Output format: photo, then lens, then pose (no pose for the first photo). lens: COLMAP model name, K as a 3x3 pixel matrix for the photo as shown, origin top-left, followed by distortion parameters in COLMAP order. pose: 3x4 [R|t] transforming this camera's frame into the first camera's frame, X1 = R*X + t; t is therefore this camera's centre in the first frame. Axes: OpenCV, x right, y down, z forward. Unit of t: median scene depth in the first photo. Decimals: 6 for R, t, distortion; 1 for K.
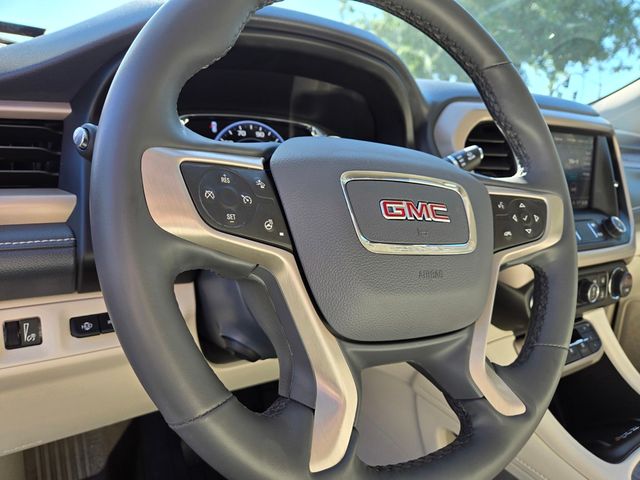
lens RADIAL K [[436.7, 0, 317.4], [0, 436.7, 241.4], [0, 0, 1]] dist [0.040090, -0.003077]
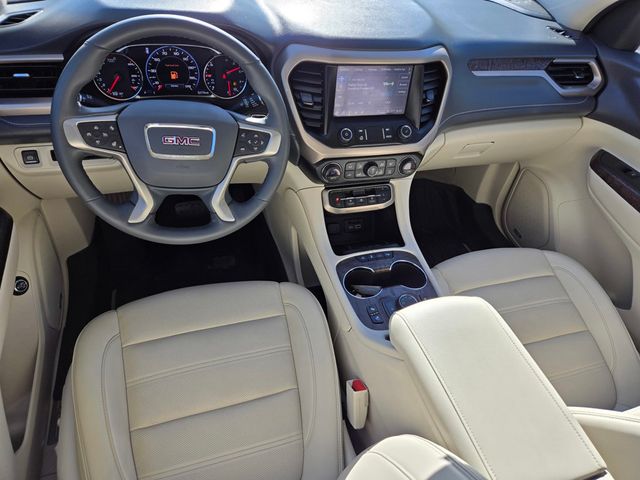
lens RADIAL K [[436.7, 0, 323.2], [0, 436.7, 235.0], [0, 0, 1]] dist [0.040090, -0.003077]
pose [[0.965748, 0.198849, -0.166704, 1.553832], [-0.104516, 0.886123, 0.451511, -0.820788], [0.237502, -0.418622, 0.876555, -1.256859]]
